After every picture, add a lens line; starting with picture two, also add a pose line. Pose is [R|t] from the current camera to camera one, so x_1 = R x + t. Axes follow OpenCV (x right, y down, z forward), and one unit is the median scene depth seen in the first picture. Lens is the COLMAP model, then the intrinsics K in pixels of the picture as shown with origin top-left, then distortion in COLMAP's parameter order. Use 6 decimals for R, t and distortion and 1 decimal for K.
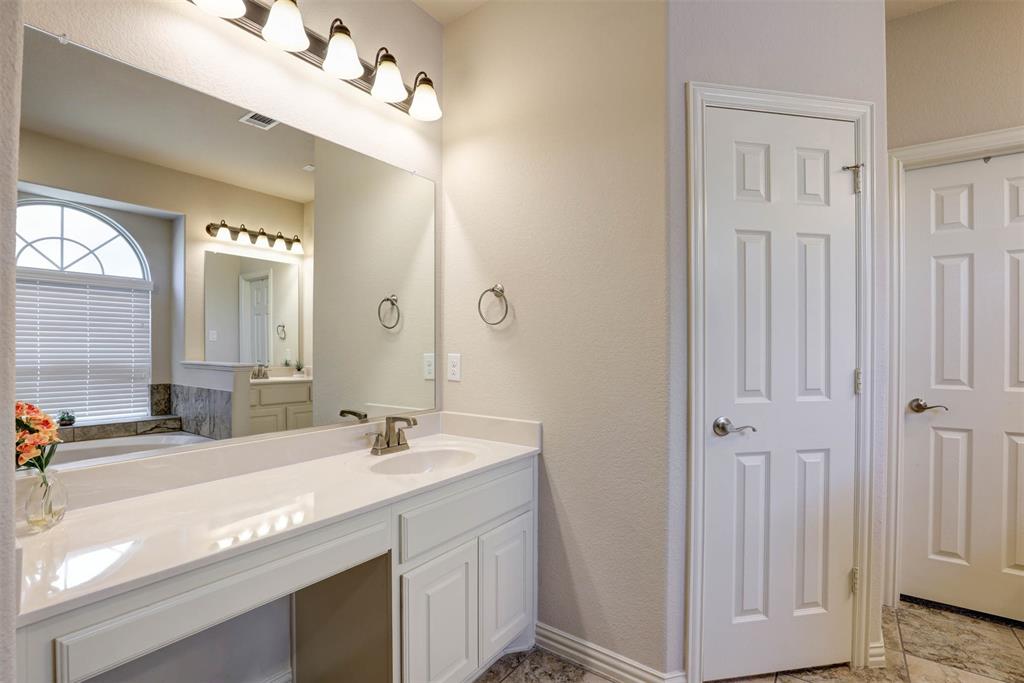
lens RADIAL K [[479.5, 0, 515.3], [0, 479.5, 338.5], [0, 0, 1]] dist [-0.029592, 0.000053]
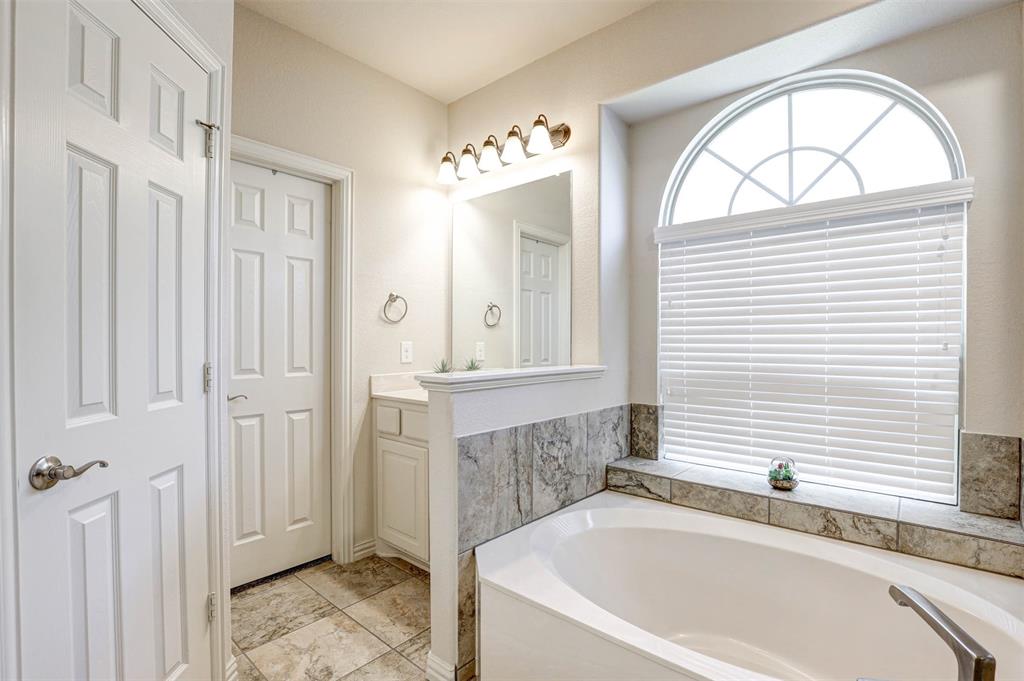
lens RADIAL K [[464.5, 0, 536.2], [0, 464.5, 346.0], [0, 0, 1]] dist [-0.027278, 0.000153]
pose [[0.087263, -0.010170, 0.996133, -0.050083], [-0.026343, 0.999575, 0.012513, 0.007041], [-0.995837, -0.027333, 0.086958, 0.328395]]
